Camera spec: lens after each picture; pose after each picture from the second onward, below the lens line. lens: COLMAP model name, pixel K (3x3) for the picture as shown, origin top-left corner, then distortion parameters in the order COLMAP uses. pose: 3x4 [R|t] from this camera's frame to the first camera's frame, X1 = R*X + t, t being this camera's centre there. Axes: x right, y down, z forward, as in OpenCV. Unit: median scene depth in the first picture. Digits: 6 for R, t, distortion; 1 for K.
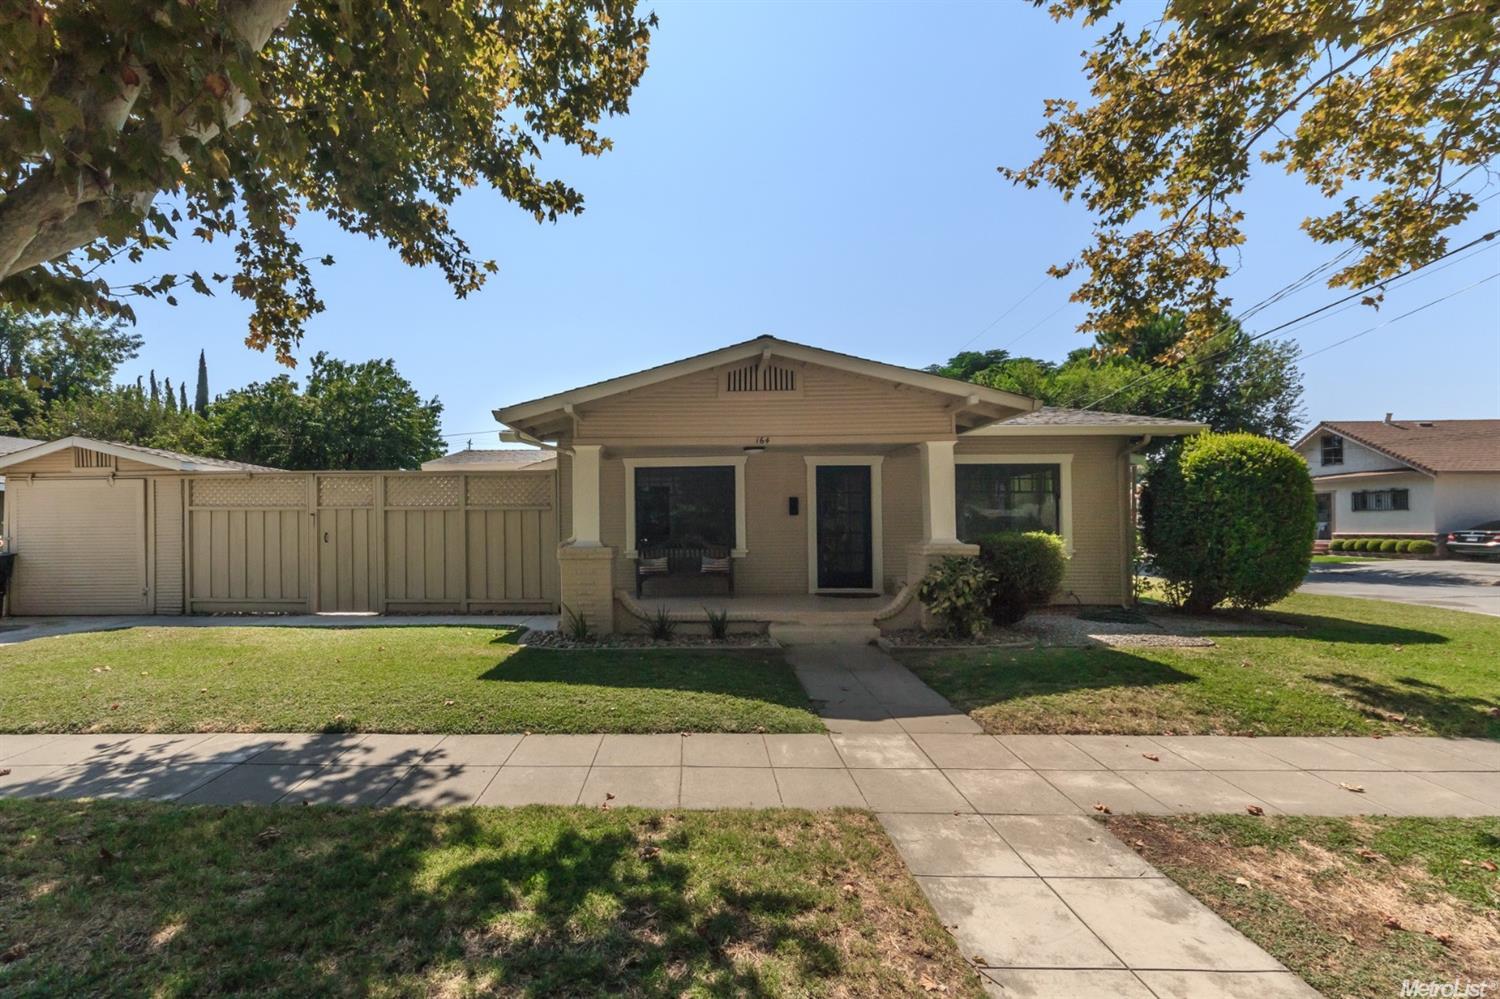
lens RADIAL K [[663.8, 0, 647.3], [0, 663.8, 512.1], [0, 0, 1]] dist [-0.000302, 0.000122]
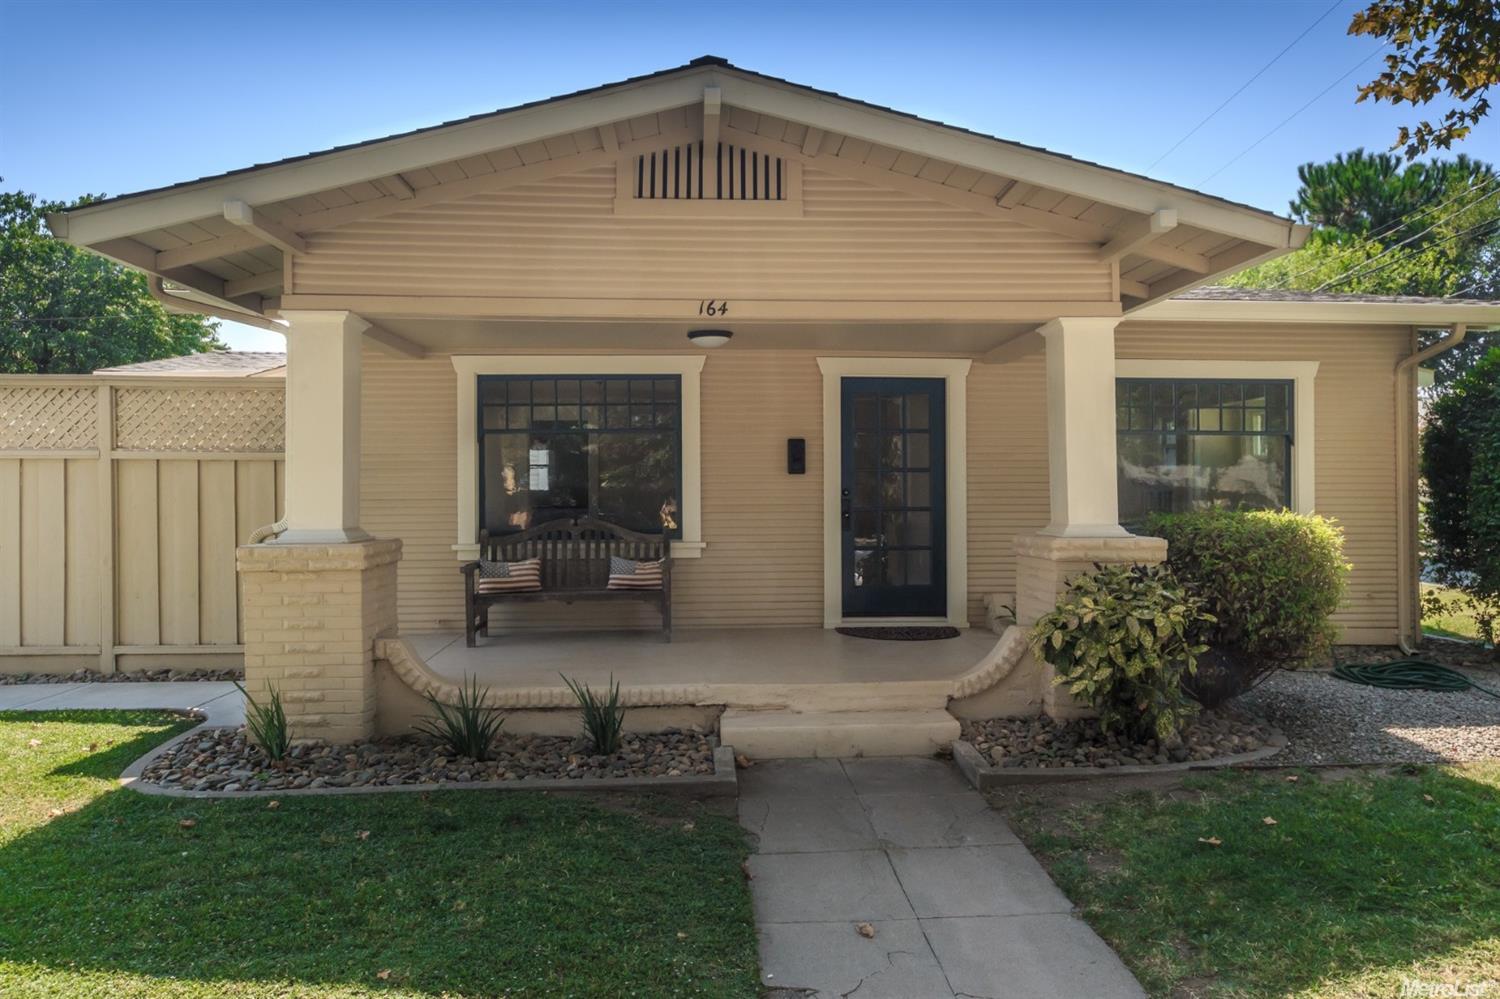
lens RADIAL K [[924.5, 0, 725.9], [0, 924.5, 485.0], [0, 0, 1]] dist [0.000310, 0.000719]
pose [[0.996441, 0.004544, 0.084171, 0.129388], [-0.005716, 0.999890, 0.013691, 0.004405], [-0.084100, -0.014123, 0.996357, 0.362724]]
